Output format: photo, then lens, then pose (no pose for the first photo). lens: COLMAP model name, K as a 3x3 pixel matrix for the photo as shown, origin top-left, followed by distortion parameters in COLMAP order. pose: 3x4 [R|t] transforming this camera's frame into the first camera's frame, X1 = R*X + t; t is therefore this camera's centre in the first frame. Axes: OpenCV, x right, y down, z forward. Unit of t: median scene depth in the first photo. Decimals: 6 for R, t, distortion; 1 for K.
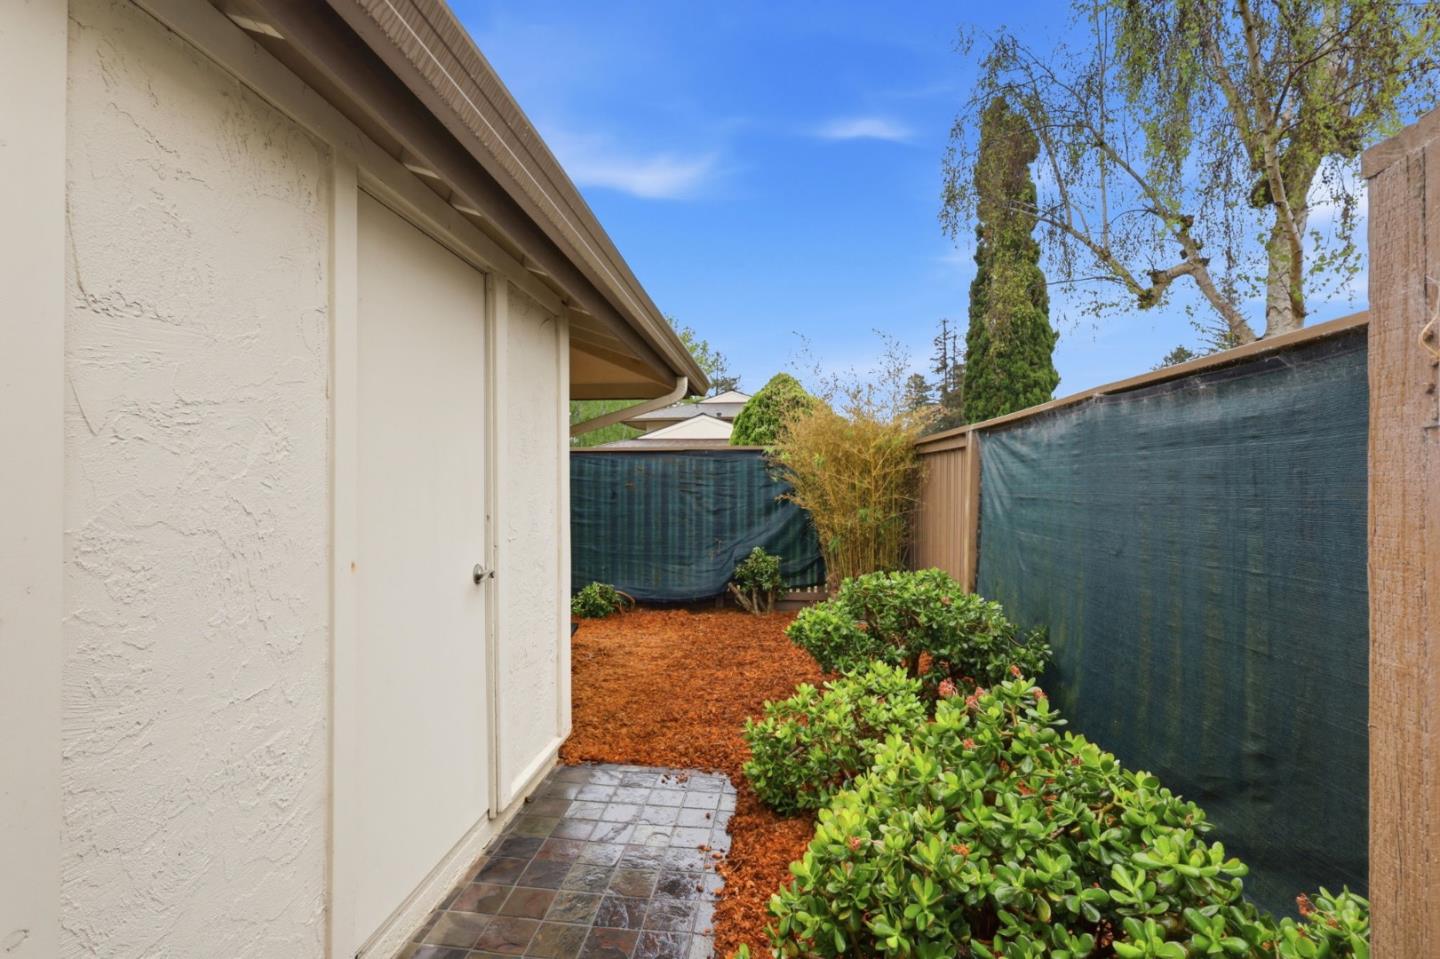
lens RADIAL K [[684.6, 0, 714.1], [0, 684.6, 477.4], [0, 0, 1]] dist [-0.001066, -0.000135]
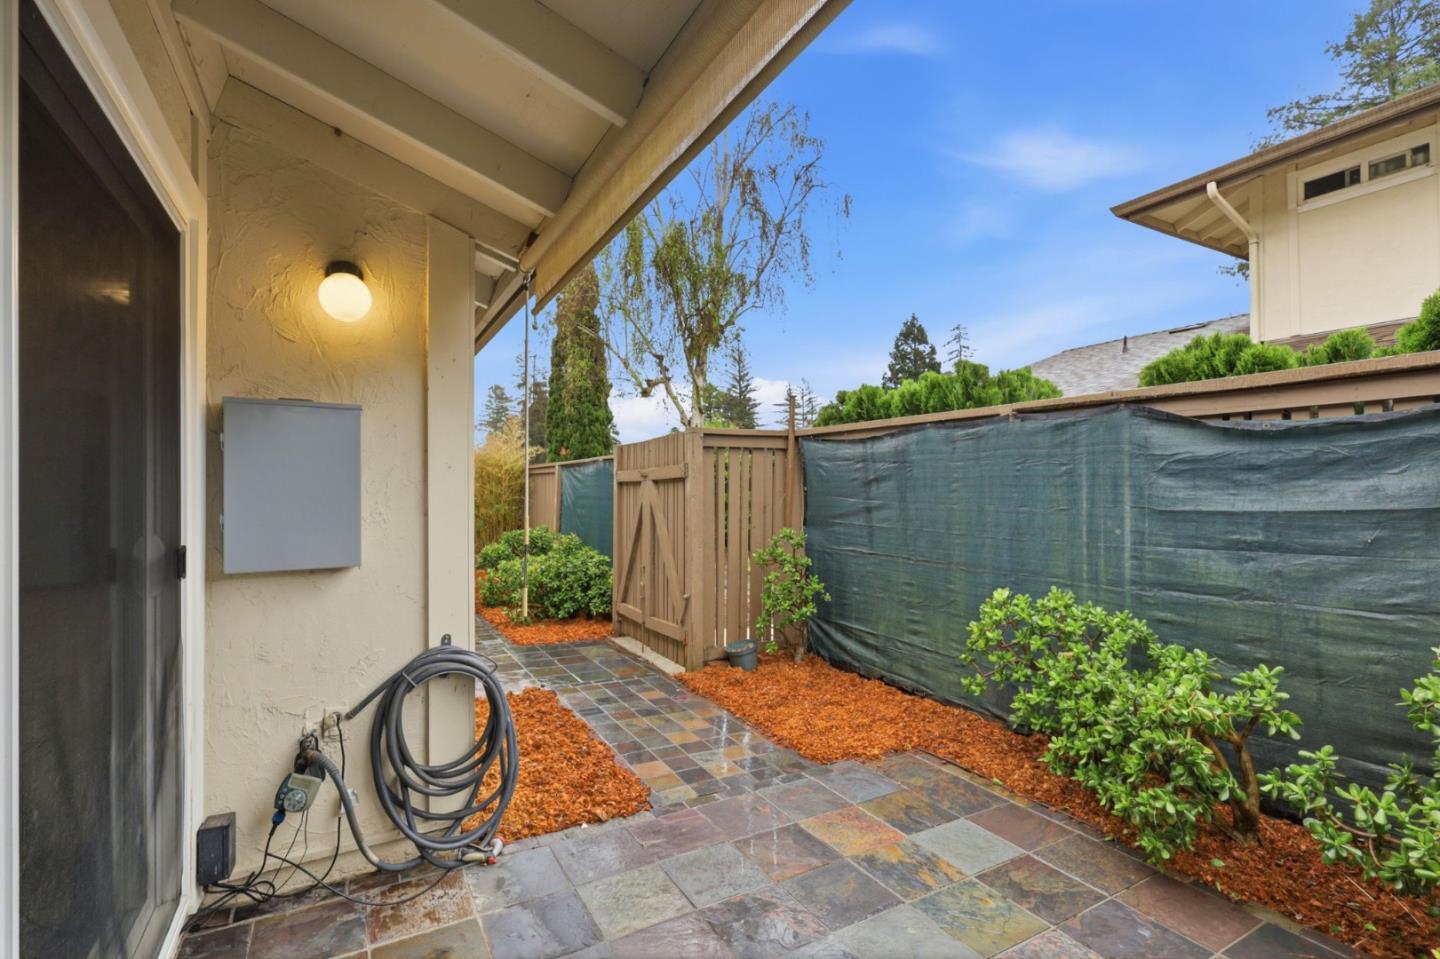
lens RADIAL K [[684.6, 0, 712.4], [0, 684.6, 481.1], [0, 0, 1]] dist [-0.001066, -0.000135]
pose [[0.827838, 0.009167, 0.560893, -0.173107], [-0.004367, 0.999941, -0.009897, 0.000106], [-0.560951, 0.005744, 0.827829, -0.426430]]
